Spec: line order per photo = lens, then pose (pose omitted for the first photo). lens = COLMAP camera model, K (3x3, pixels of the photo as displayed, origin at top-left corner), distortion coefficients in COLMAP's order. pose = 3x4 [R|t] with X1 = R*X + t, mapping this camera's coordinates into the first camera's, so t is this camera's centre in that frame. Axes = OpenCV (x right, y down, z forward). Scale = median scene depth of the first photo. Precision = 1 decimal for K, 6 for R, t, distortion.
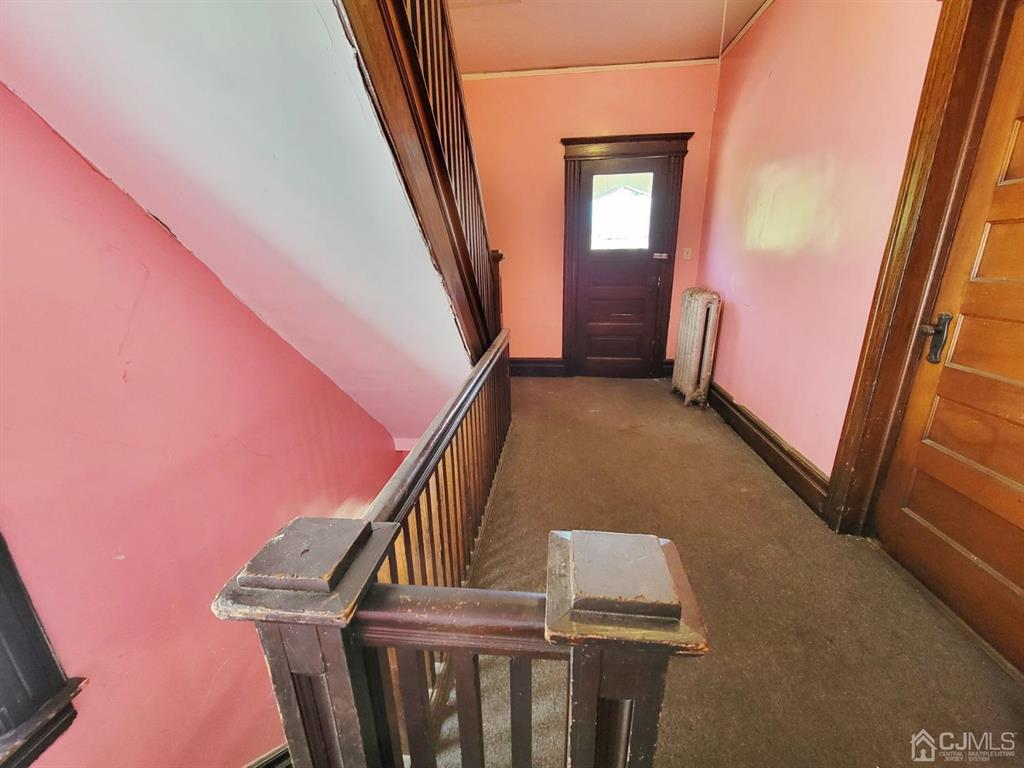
lens RADIAL K [[417.6, 0, 511.1], [0, 417.6, 384.5], [0, 0, 1]] dist [-0.003148, -0.001457]
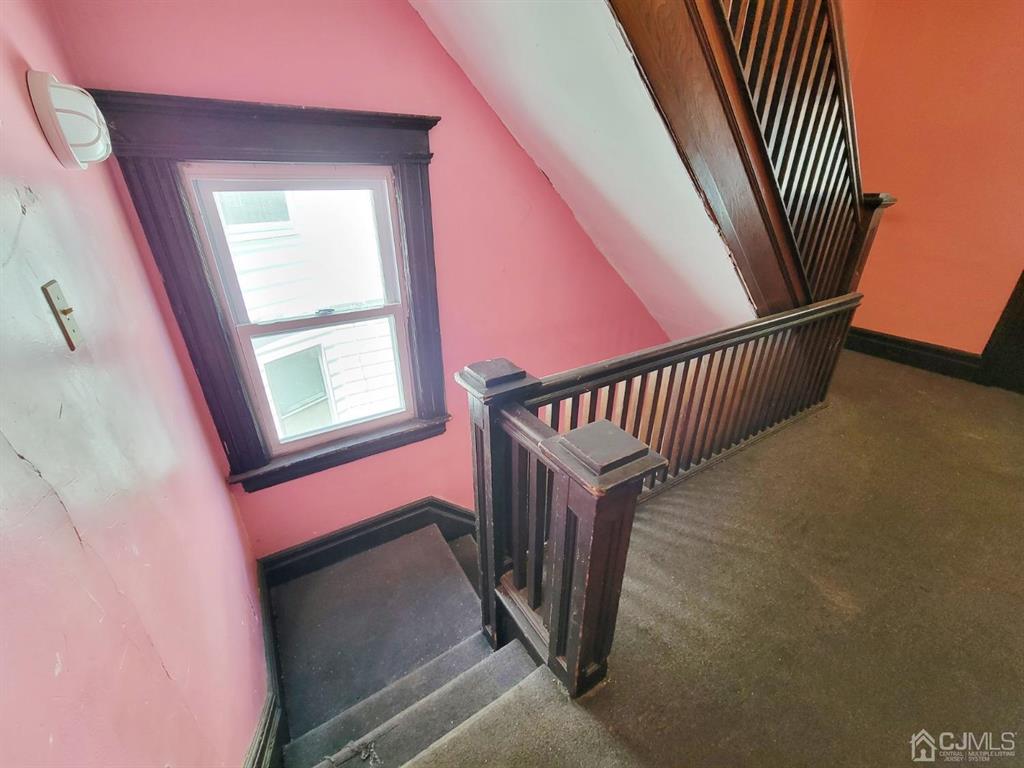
lens RADIAL K [[417.6, 0, 512.3], [0, 417.6, 383.2], [0, 0, 1]] dist [-0.003148, -0.001457]
pose [[0.616948, 0.350793, -0.704499, 0.323640], [-0.238933, 0.936402, 0.257025, -0.024579], [0.749857, 0.009757, 0.661528, -0.080290]]
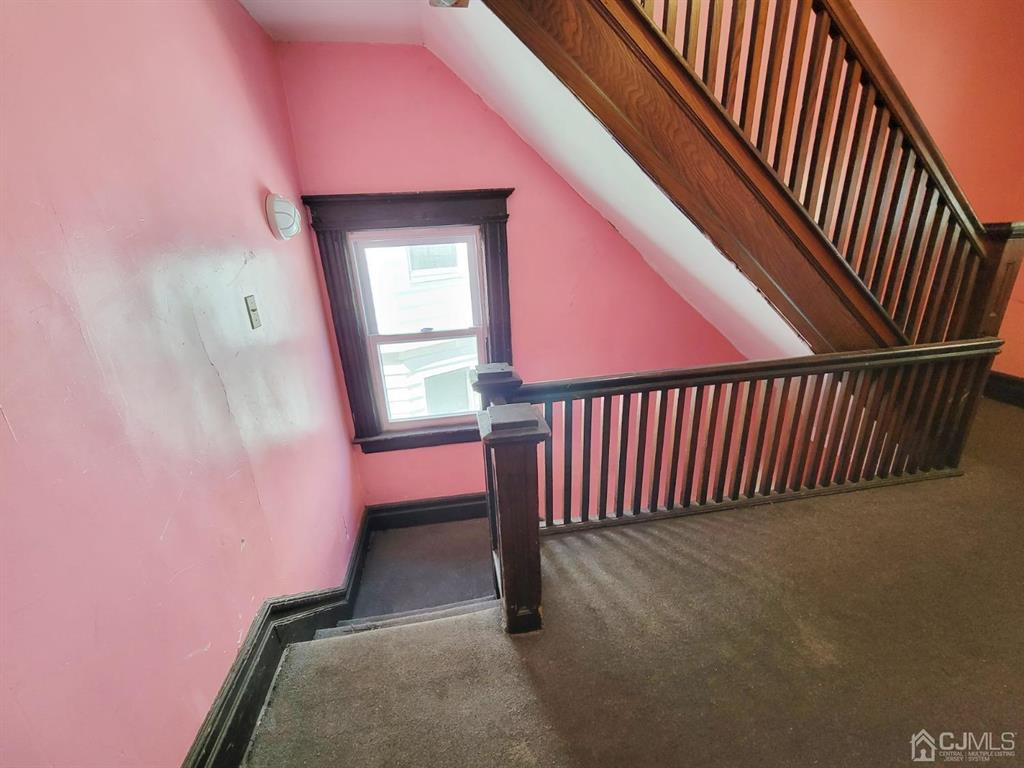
lens RADIAL K [[417.6, 0, 509.7], [0, 417.6, 381.1], [0, 0, 1]] dist [-0.003148, -0.001457]
pose [[0.256935, 0.318908, -0.912295, 0.658069], [-0.240336, 0.935415, 0.259302, -0.083801], [0.936068, 0.152633, 0.316986, 0.086131]]
